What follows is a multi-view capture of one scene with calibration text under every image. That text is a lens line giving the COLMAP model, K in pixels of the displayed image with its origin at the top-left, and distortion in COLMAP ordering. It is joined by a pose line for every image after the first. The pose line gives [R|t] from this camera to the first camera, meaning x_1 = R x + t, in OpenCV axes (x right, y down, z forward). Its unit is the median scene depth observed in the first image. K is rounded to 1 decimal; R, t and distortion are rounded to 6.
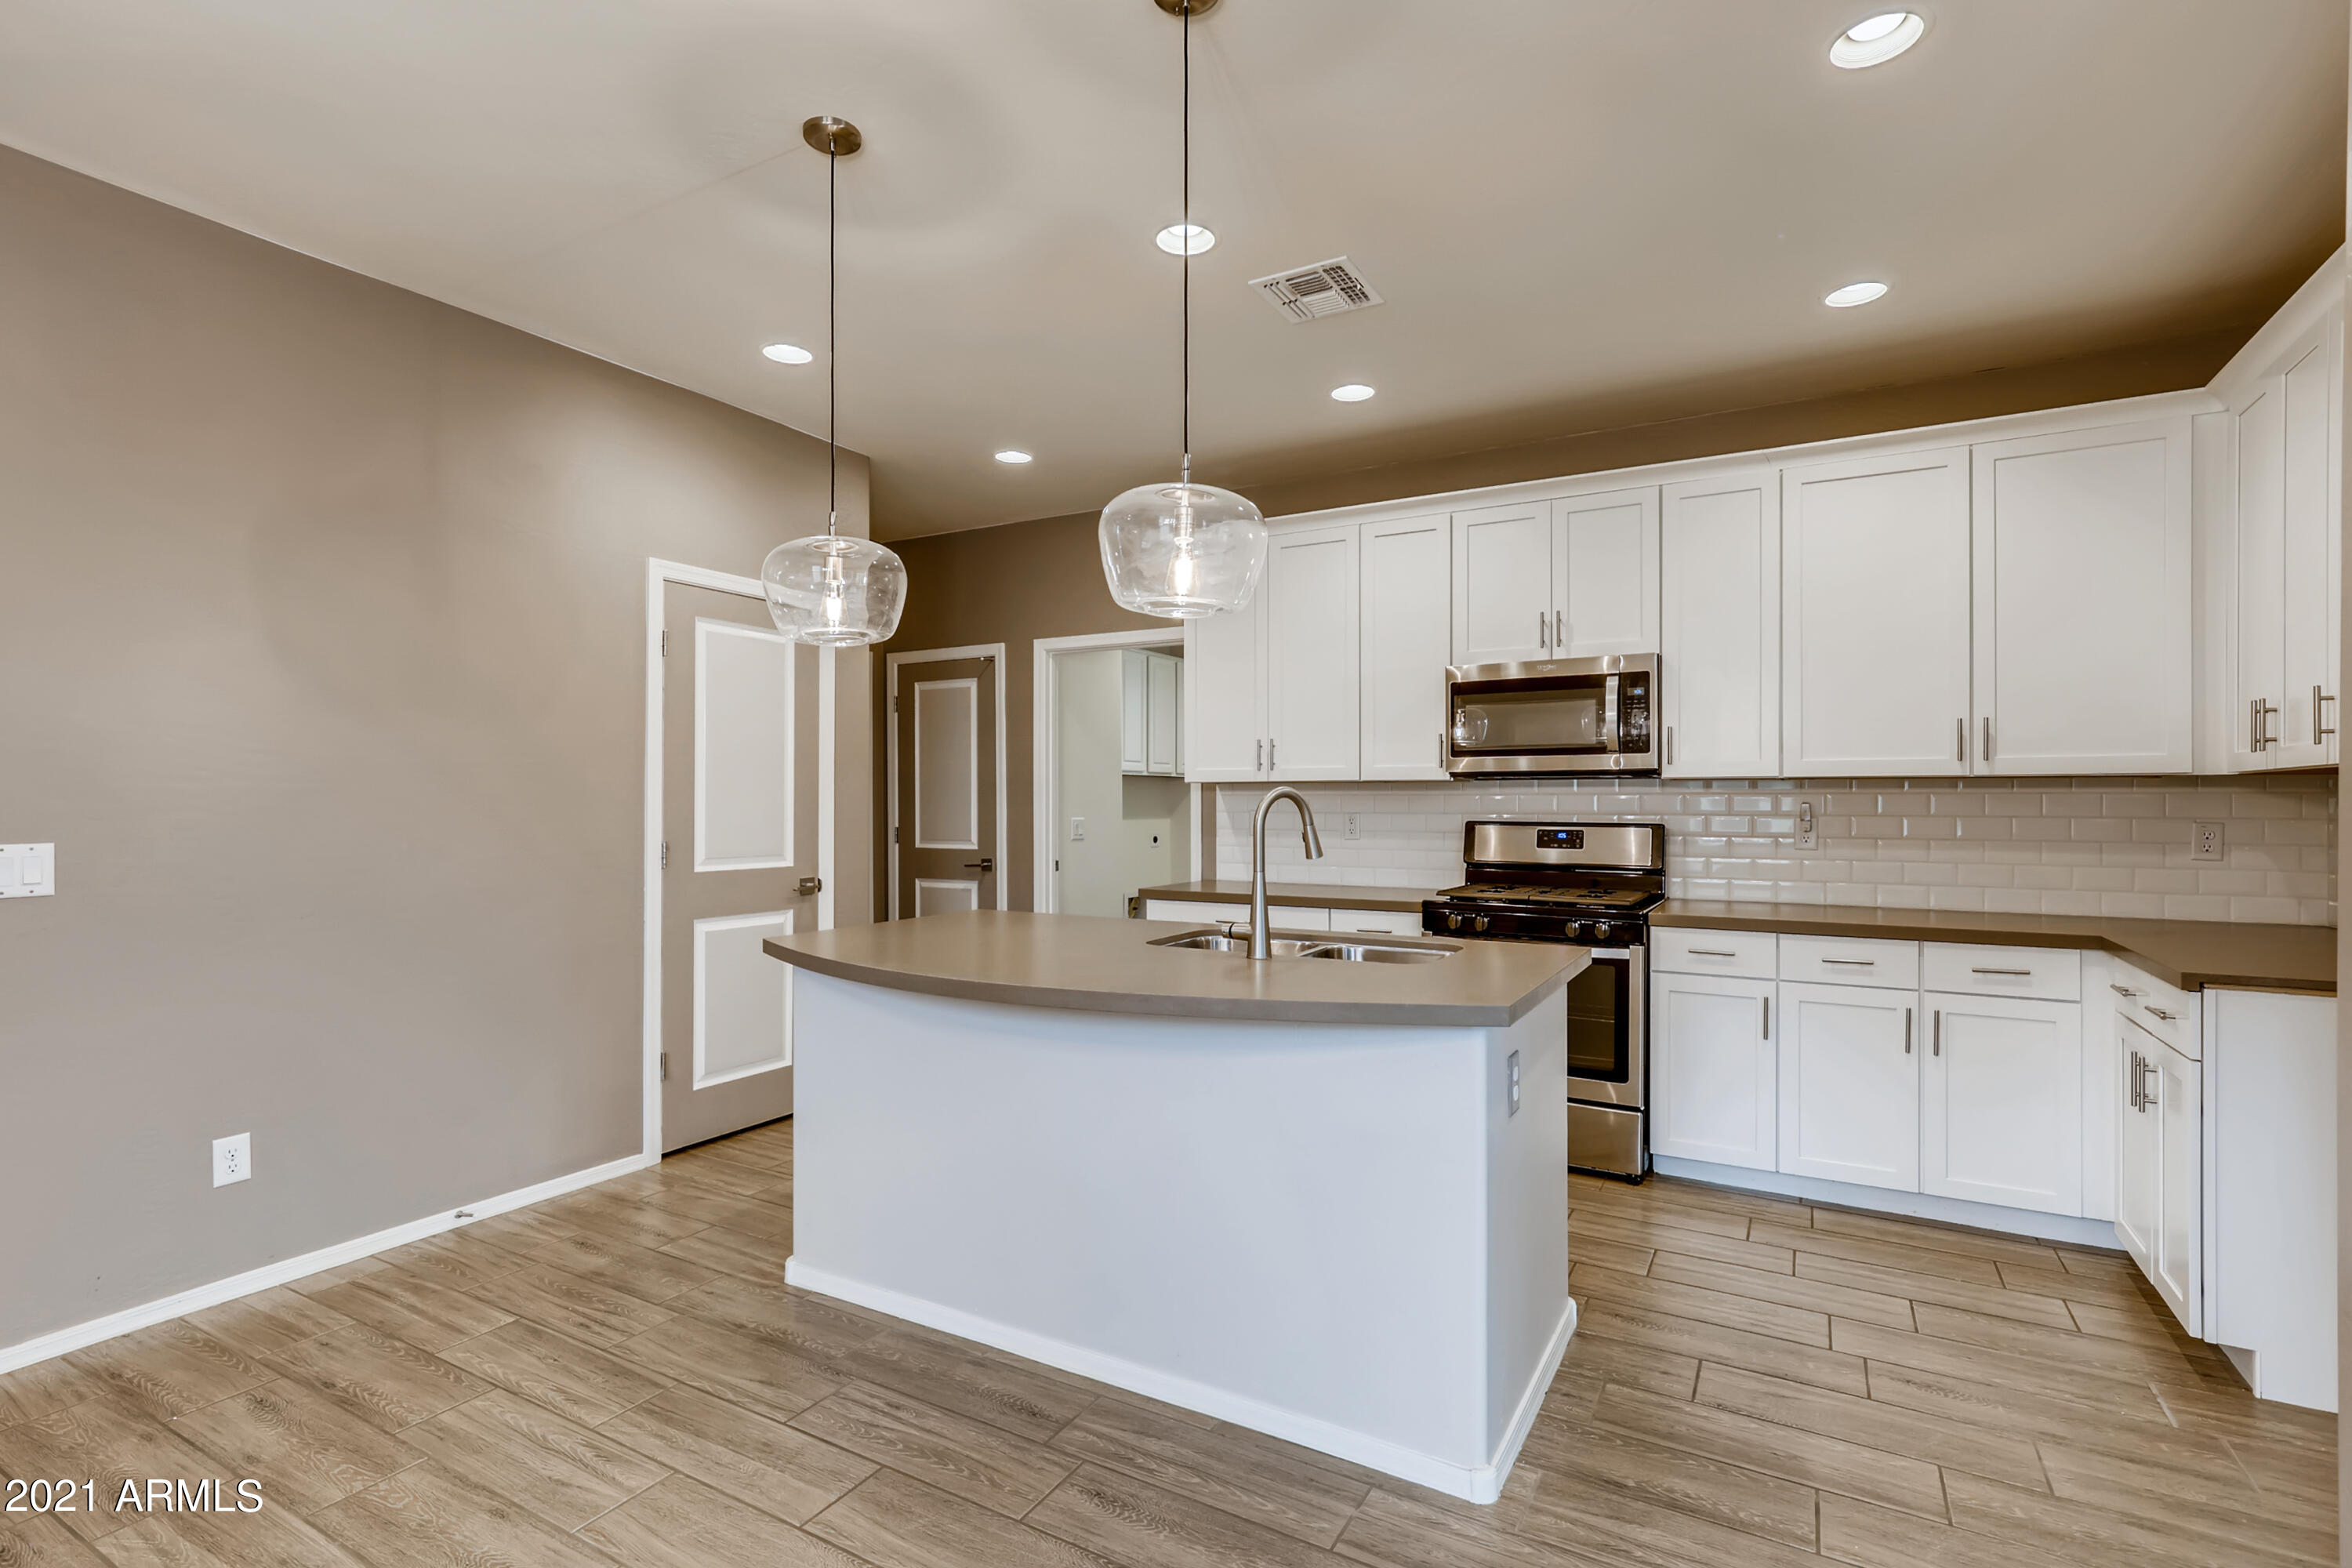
lens RADIAL K [[1097.8, 0, 1174.9], [0, 1097.8, 798.4], [0, 0, 1]] dist [-0.001164, -0.000457]
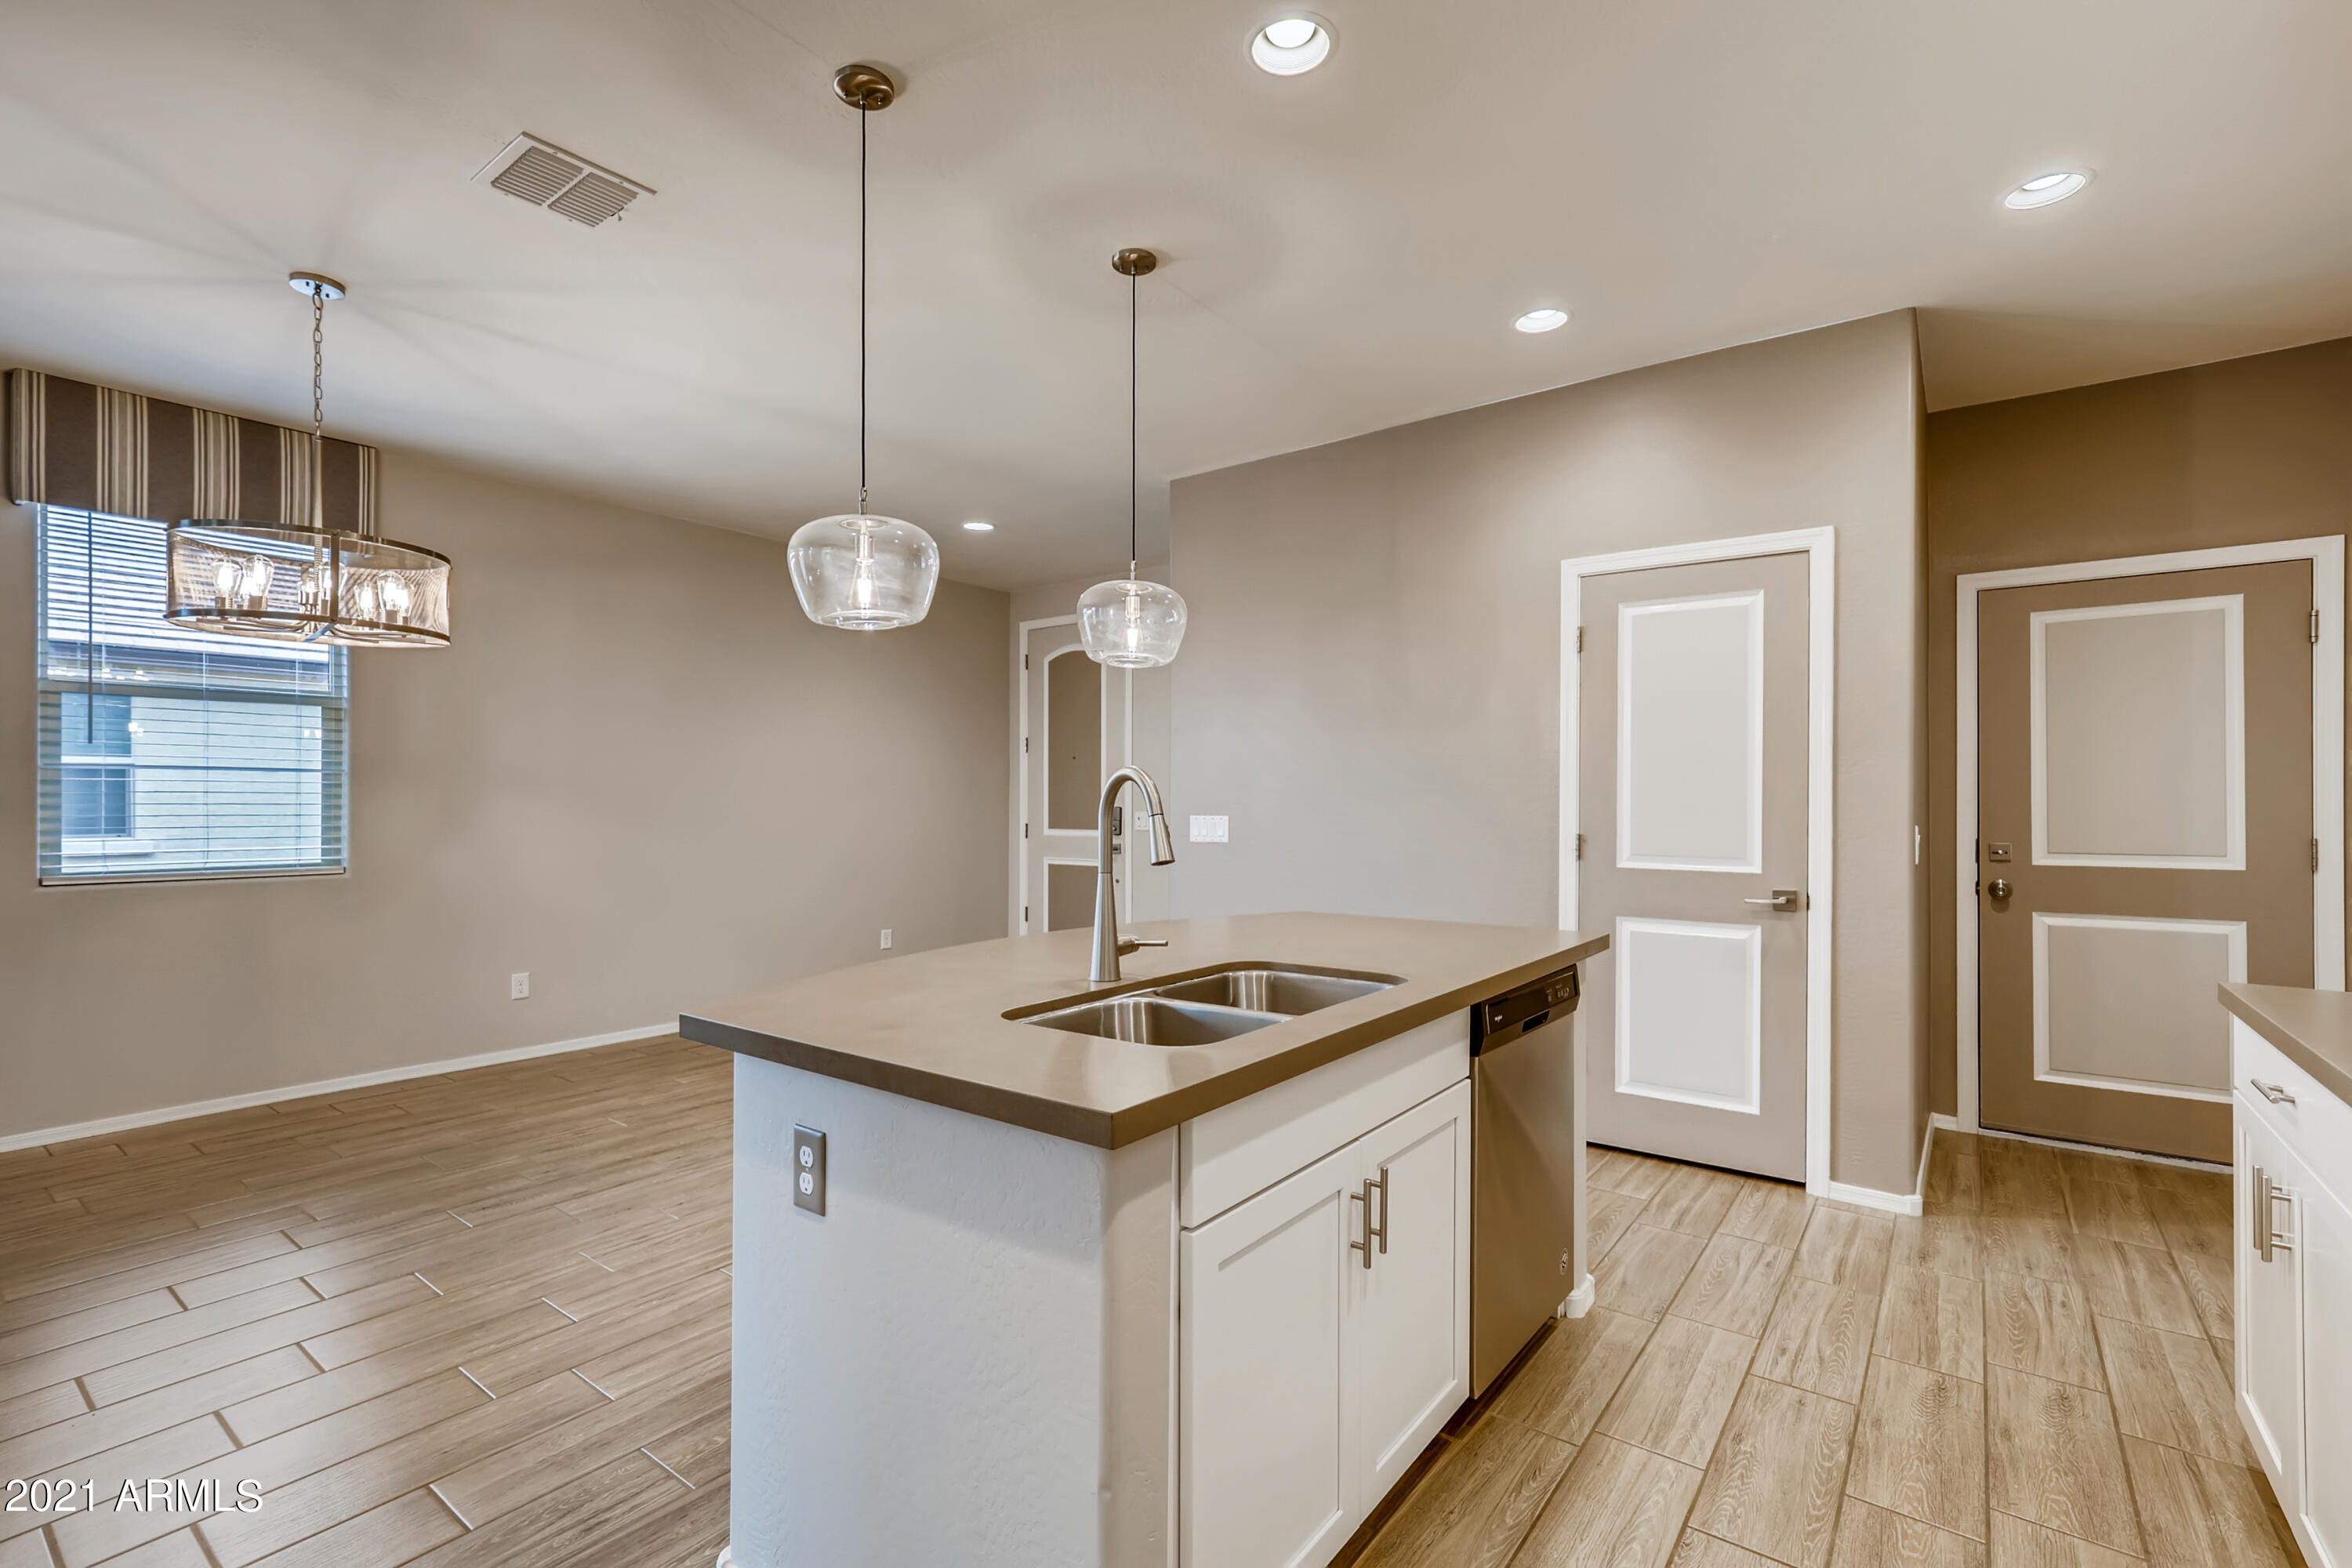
lens RADIAL K [[1058.9, 0, 1173.9], [0, 1058.9, 796.6], [0, 0, 1]] dist [0.000514, 0.000322]
pose [[-0.130531, -0.003536, -0.991438, 0.545054], [-0.000476, 0.999994, -0.003504, 0.008151], [0.991444, 0.000015, -0.130532, 0.738782]]
